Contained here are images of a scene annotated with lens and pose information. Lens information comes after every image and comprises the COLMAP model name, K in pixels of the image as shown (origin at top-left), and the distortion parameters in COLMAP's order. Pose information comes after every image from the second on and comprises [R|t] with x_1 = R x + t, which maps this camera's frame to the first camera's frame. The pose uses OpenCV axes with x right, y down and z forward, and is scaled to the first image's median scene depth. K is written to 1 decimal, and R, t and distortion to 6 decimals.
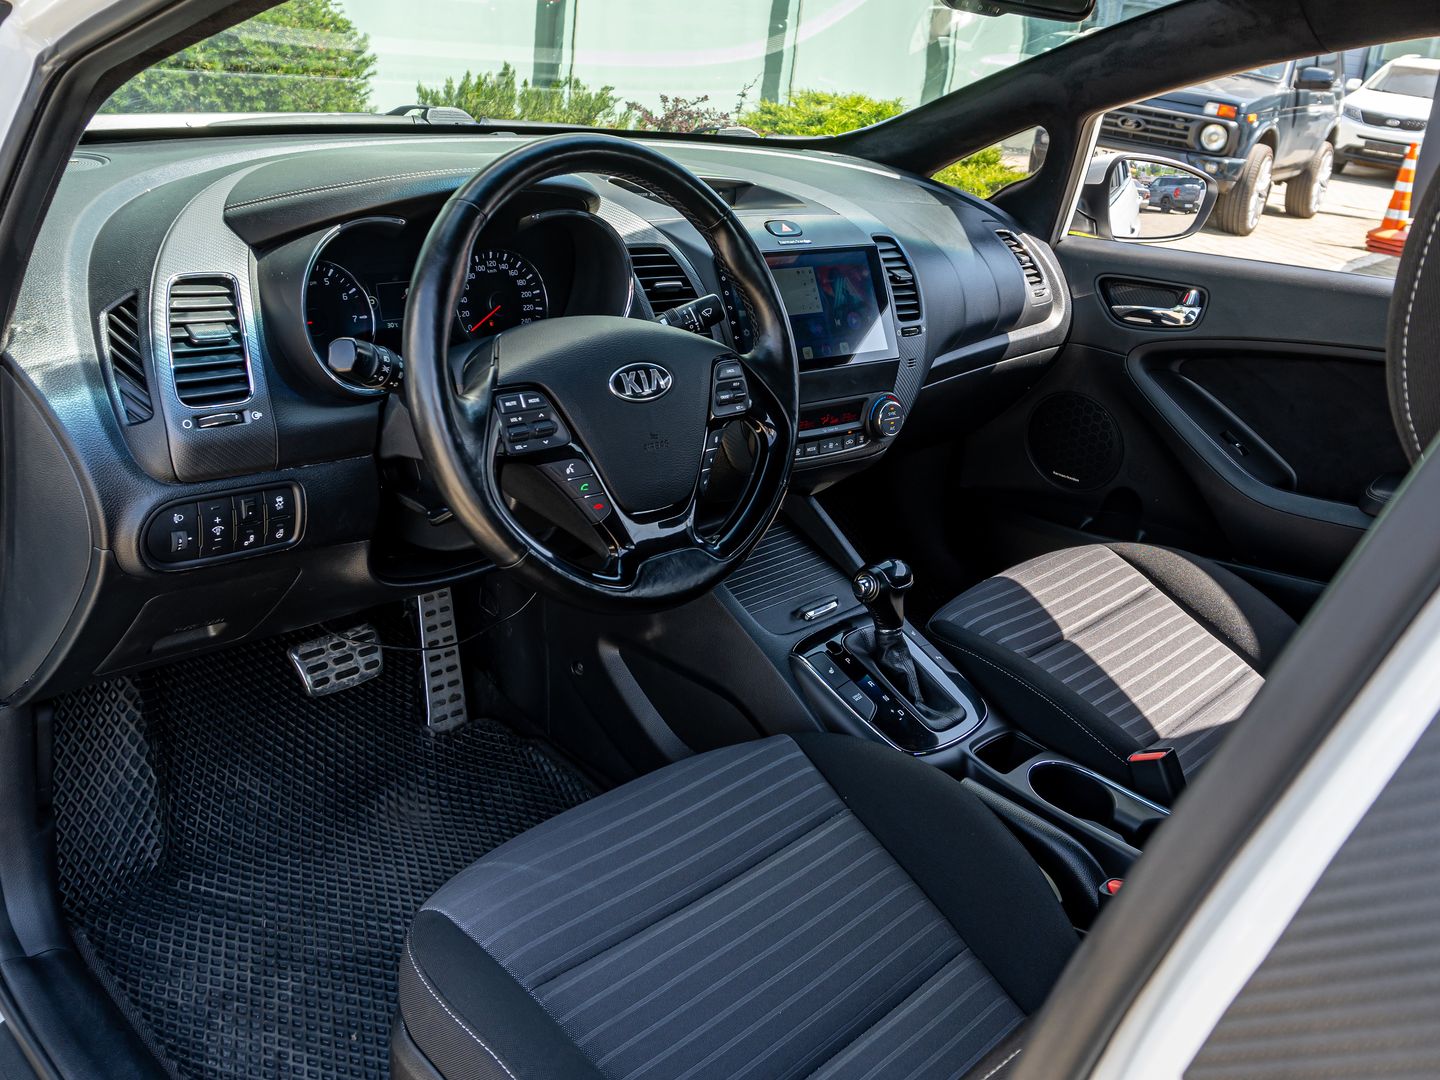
lens RADIAL K [[1021.6, 0, 720.0], [0, 1021.6, 540.0], [0, 0, 1]] dist [0.000685, 0.001586]
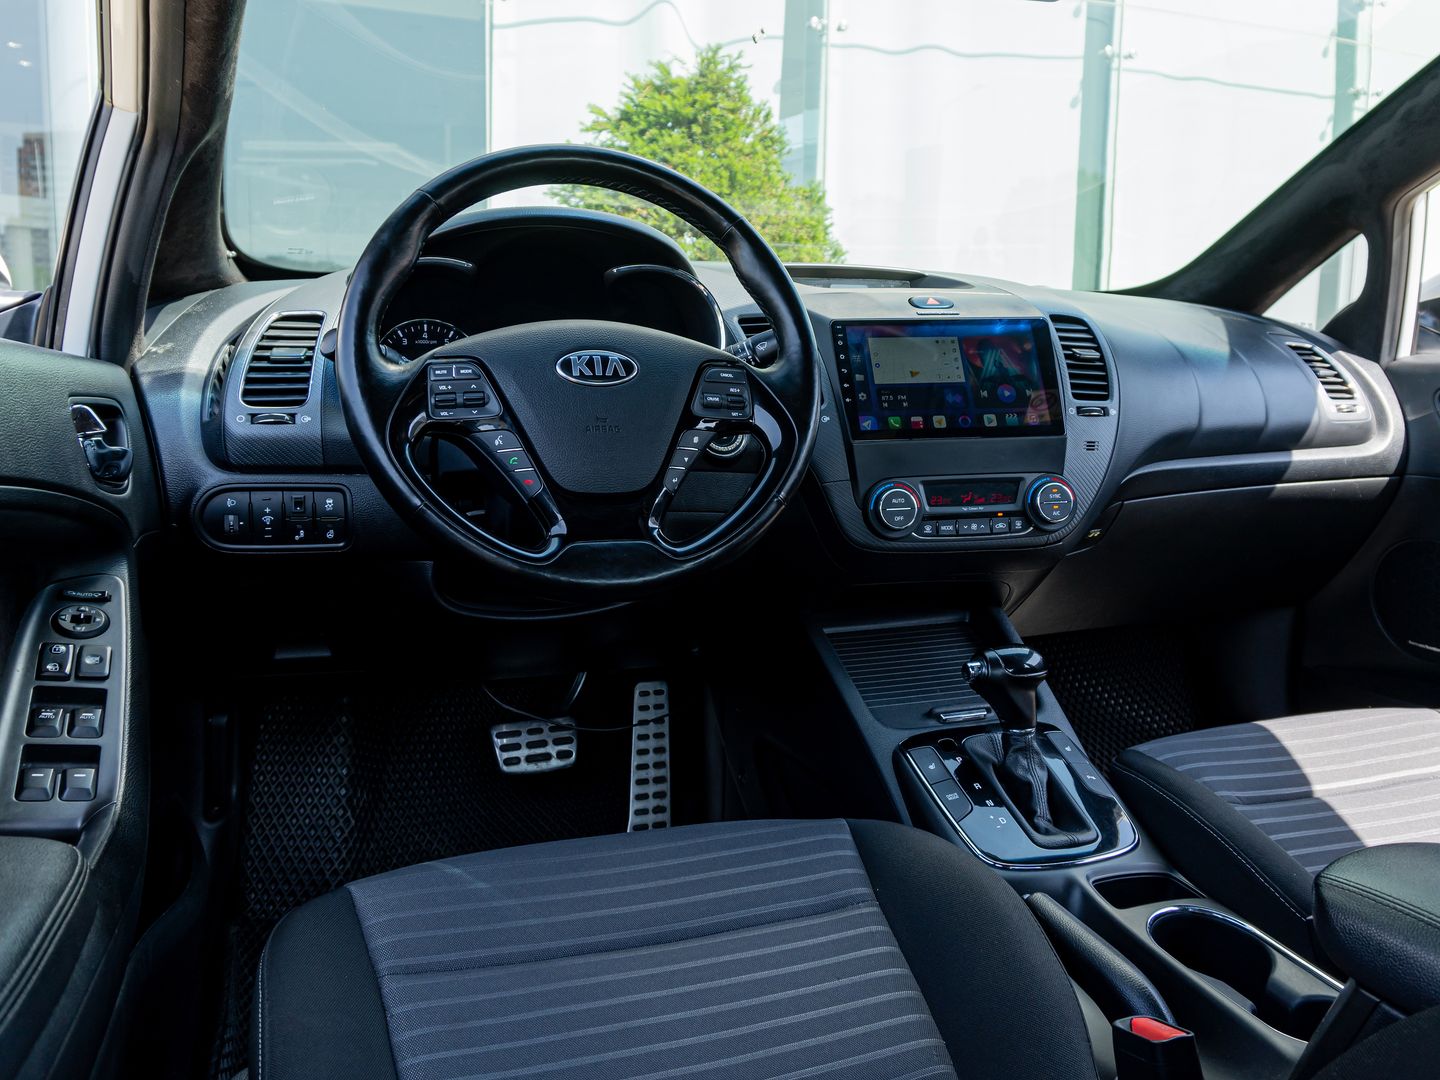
lens RADIAL K [[999.7, 0, 719.8], [0, 999.7, 571.8], [0, 0, 1]] dist [-0.020840, 0.025541]
pose [[0.917947, 0.022532, -0.396064, 0.246075], [-0.095096, 0.981774, -0.164548, 0.109620], [0.385137, 0.188710, 0.903359, 0.124640]]
